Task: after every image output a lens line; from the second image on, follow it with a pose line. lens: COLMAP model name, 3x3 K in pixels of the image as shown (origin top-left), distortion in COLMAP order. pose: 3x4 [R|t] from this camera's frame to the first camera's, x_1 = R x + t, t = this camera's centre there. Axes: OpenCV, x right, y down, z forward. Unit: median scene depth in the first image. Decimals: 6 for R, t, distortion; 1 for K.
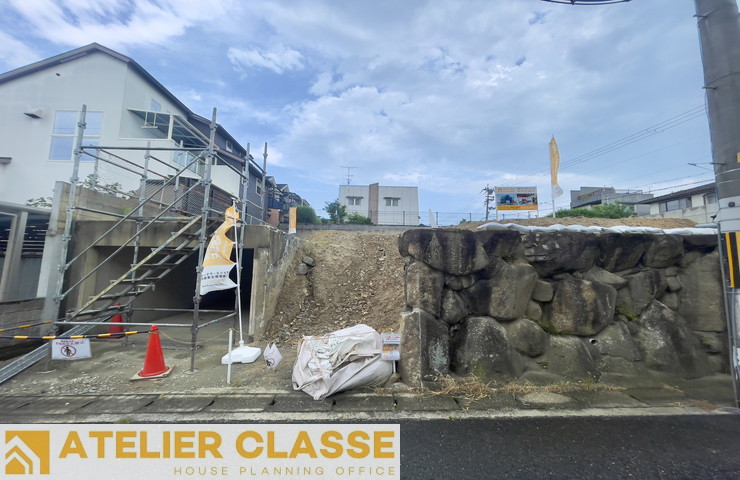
lens RADIAL K [[297.9, 0, 367.5], [0, 297.9, 243.1], [0, 0, 1]] dist [0.002466, 0.000619]
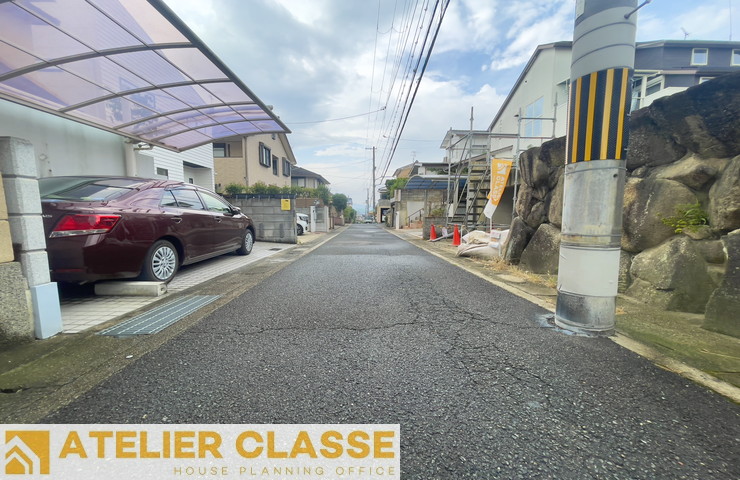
lens RADIAL K [[296.0, 0, 370.3], [0, 296.0, 251.1], [0, 0, 1]] dist [-0.019711, 0.007805]
pose [[0.009200, 0.110561, -0.993827, 1.484410], [0.088930, 0.989840, 0.110941, 0.166562], [0.995995, -0.089401, -0.000726, 0.324109]]
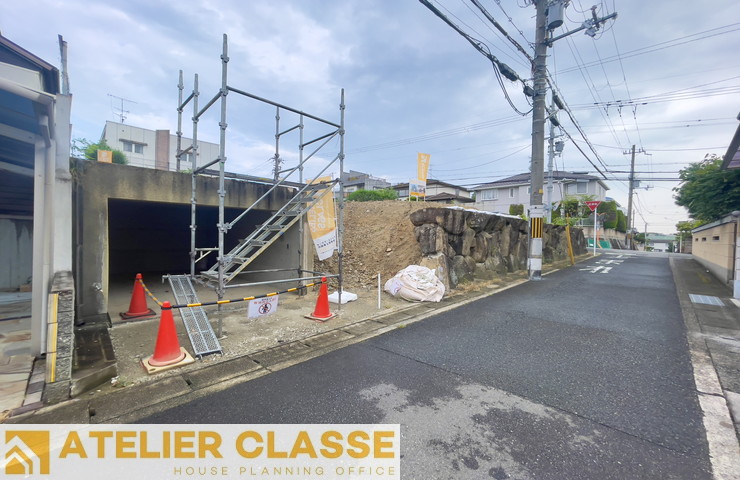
lens RADIAL K [[296.0, 0, 370.3], [0, 296.0, 251.1], [0, 0, 1]] dist [-0.019711, 0.007805]
pose [[0.712360, -0.042395, 0.700533, -1.366115], [-0.055589, 0.991629, 0.116539, 0.025623], [-0.699609, -0.121959, 0.704040, 0.052146]]
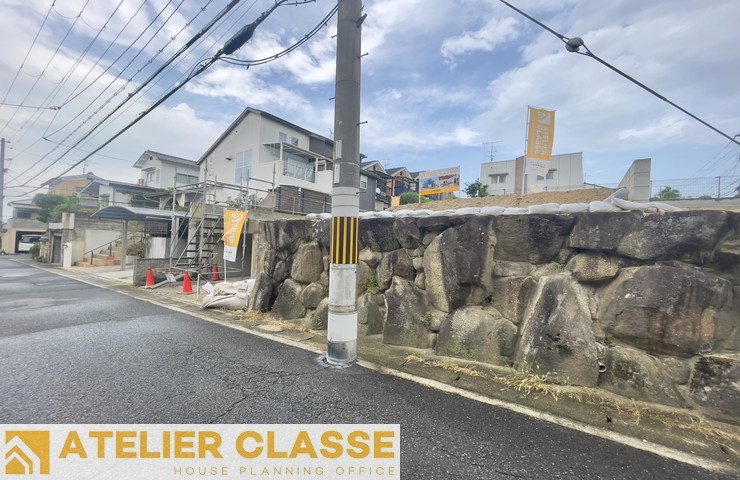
lens RADIAL K [[296.0, 0, 370.3], [0, 296.0, 251.1], [0, 0, 1]] dist [-0.019711, 0.007805]
pose [[0.816259, 0.026493, -0.577078, 1.539121], [0.024101, 0.996516, 0.079839, 0.002894], [0.577183, -0.079077, 0.812777, 0.053003]]
